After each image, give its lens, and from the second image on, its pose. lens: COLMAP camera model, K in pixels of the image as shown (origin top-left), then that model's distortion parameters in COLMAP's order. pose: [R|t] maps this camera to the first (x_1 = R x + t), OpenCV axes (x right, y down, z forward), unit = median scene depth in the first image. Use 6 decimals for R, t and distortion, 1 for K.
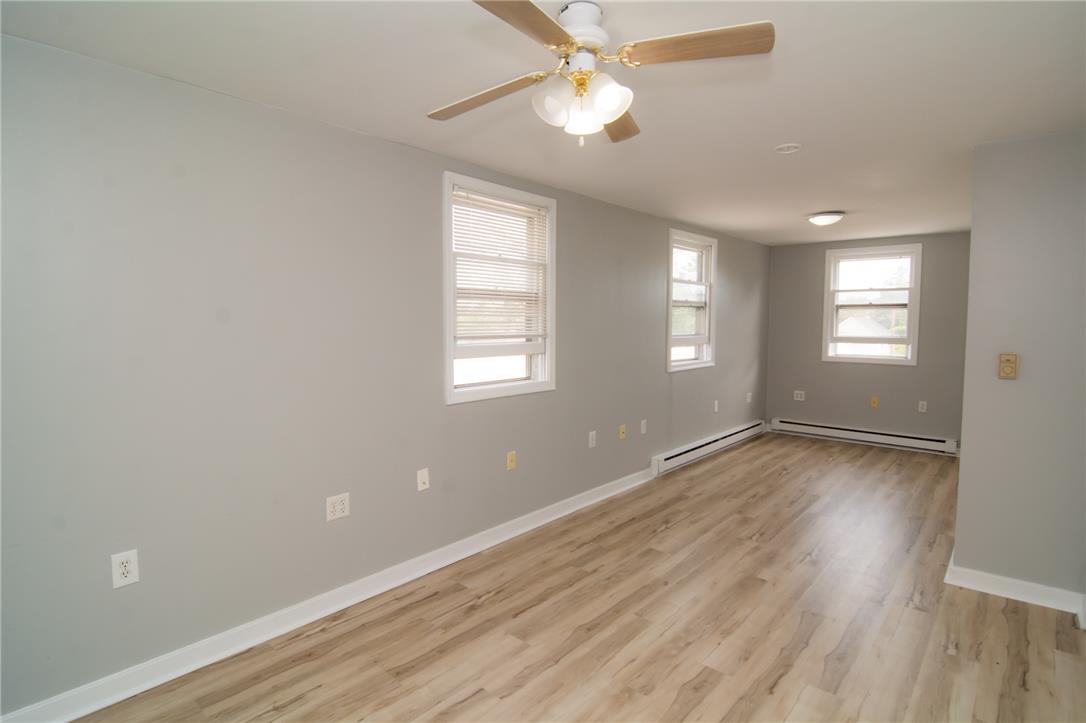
lens RADIAL K [[541.1, 0, 548.2], [0, 541.1, 355.5], [0, 0, 1]] dist [-0.002168, -0.014434]
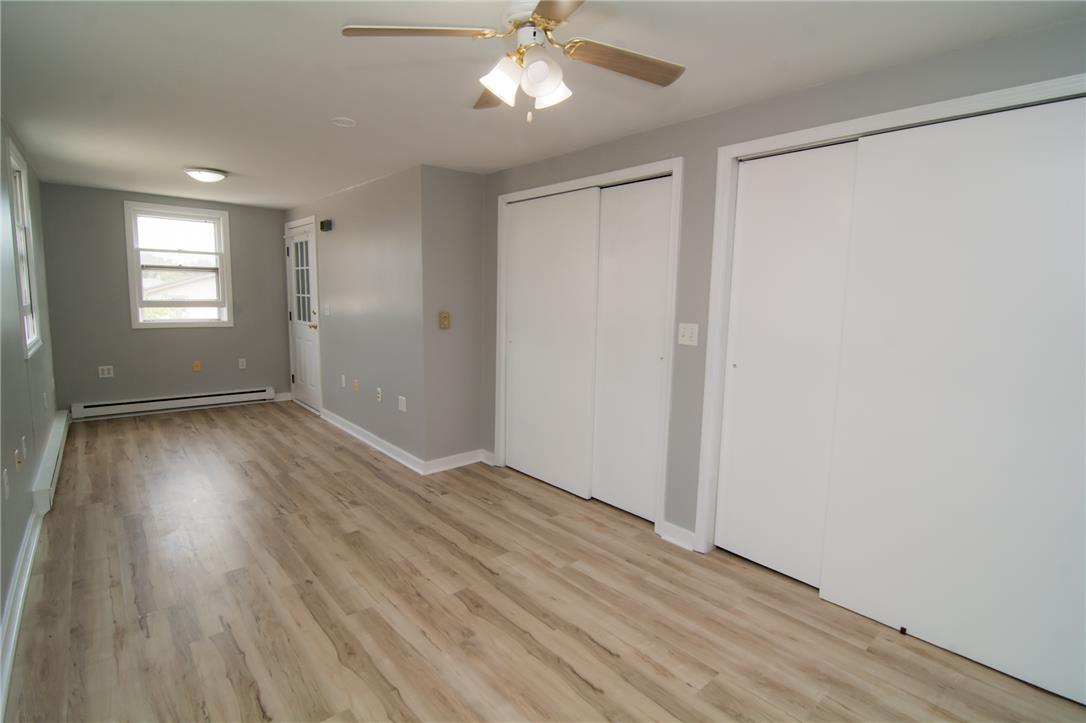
lens RADIAL K [[521.9, 0, 548.2], [0, 521.9, 357.0], [0, 0, 1]] dist [-0.005072, -0.012436]
pose [[0.124935, -0.119933, 0.984890, -0.450781], [0.037617, 0.992526, 0.116091, -0.029782], [-0.991452, 0.022545, 0.128512, 0.405721]]
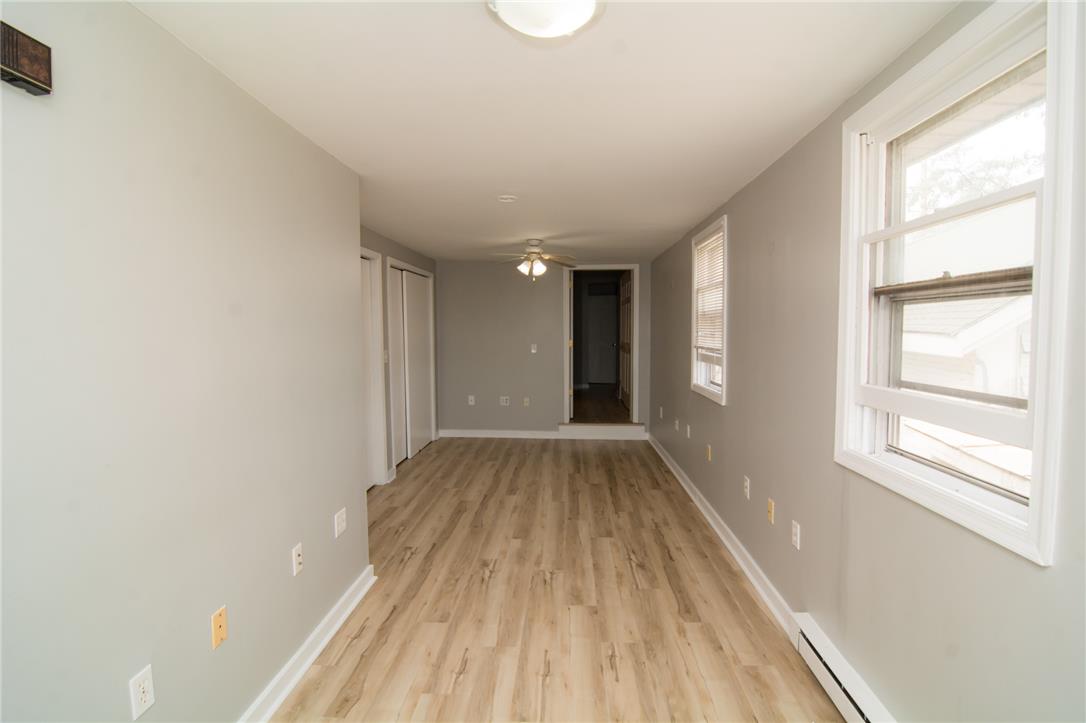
lens RADIAL K [[521.9, 0, 548.2], [0, 521.9, 357.0], [0, 0, 1]] dist [-0.005072, -0.012436]
pose [[-0.775580, 0.035567, -0.630247, 0.933986], [-0.036903, 0.994149, 0.101517, -0.120093], [0.630170, 0.101992, -0.769729, 1.657486]]
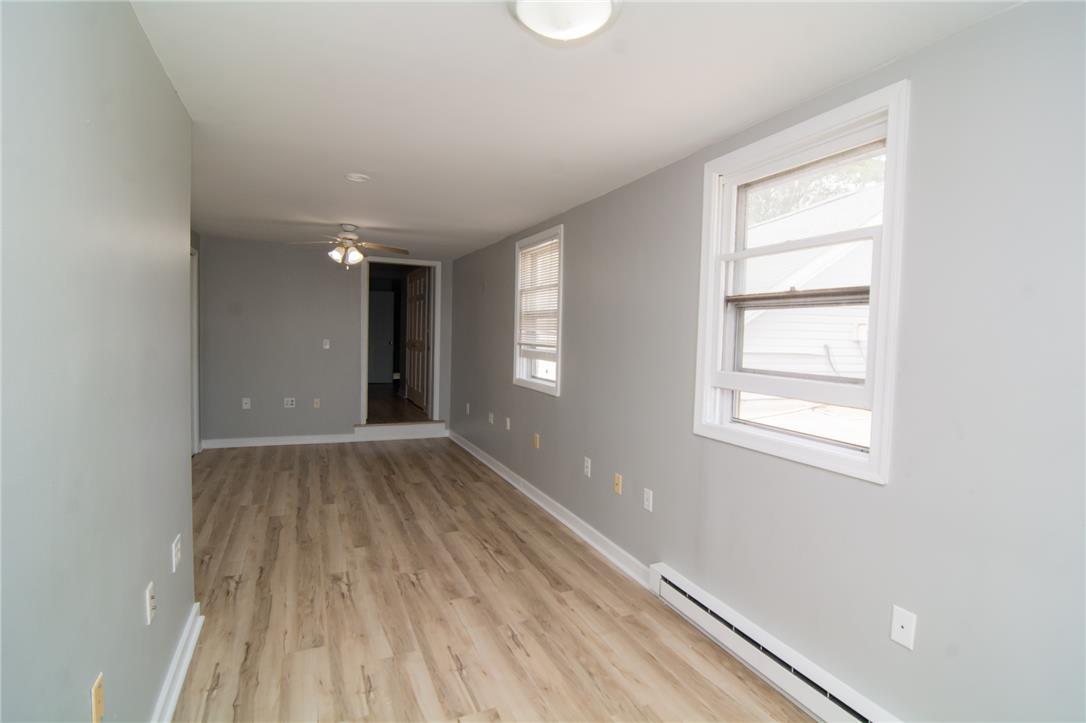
lens RADIAL K [[521.9, 0, 548.2], [0, 521.9, 357.0], [0, 0, 1]] dist [-0.005072, -0.012436]
pose [[-0.400862, 0.030321, -0.915637, 1.068927], [-0.084840, 0.993929, 0.070057, -0.096484], [0.912202, 0.105766, -0.395855, 1.513113]]
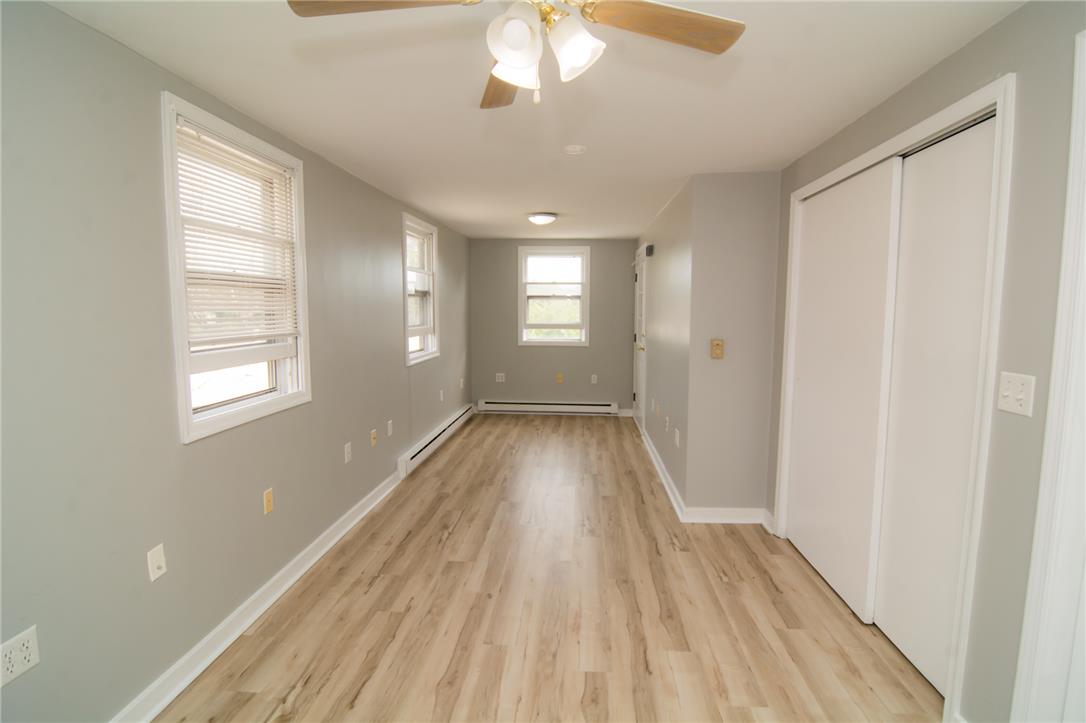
lens RADIAL K [[521.9, 0, 548.2], [0, 521.9, 357.0], [0, 0, 1]] dist [-0.005072, -0.012436]
pose [[0.792481, -0.057882, 0.607143, -0.190494], [0.036308, 0.998198, 0.047772, -0.027991], [-0.608814, -0.015814, 0.793155, 0.187524]]
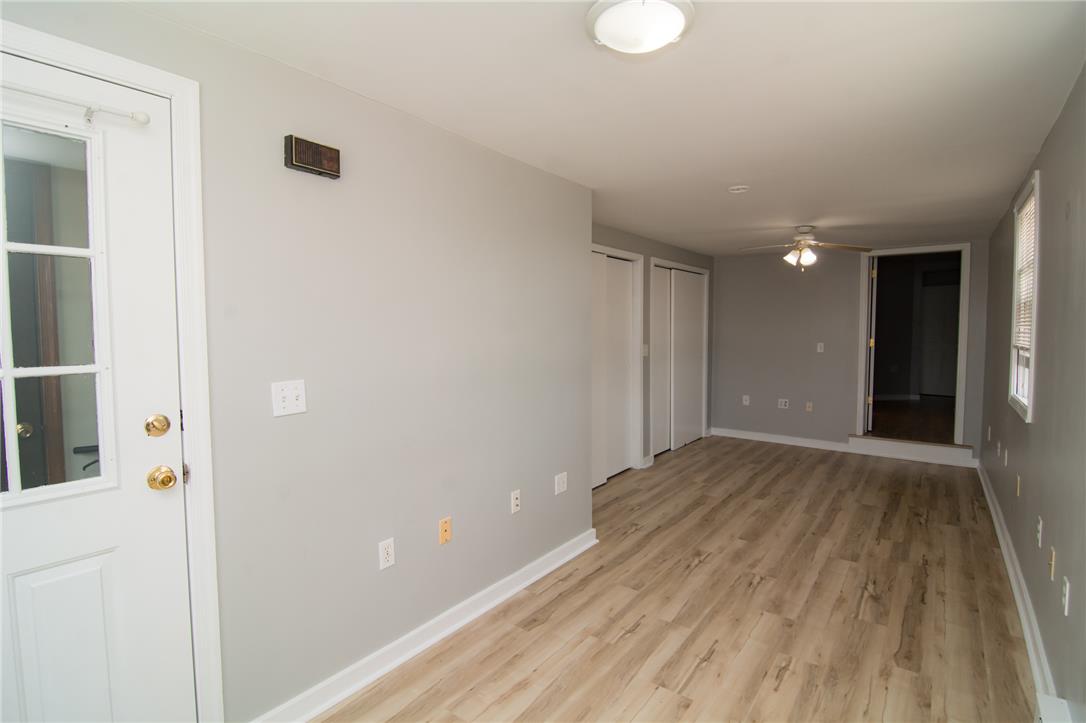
lens RADIAL K [[529.3, 0, 547.3], [0, 529.3, 357.1], [0, 0, 1]] dist [-0.004232, -0.014278]
pose [[-0.996515, 0.004464, -0.083298, 0.797991], [-0.005026, 0.993541, 0.113364, -0.115296], [0.083266, 0.113387, -0.990056, 1.793389]]
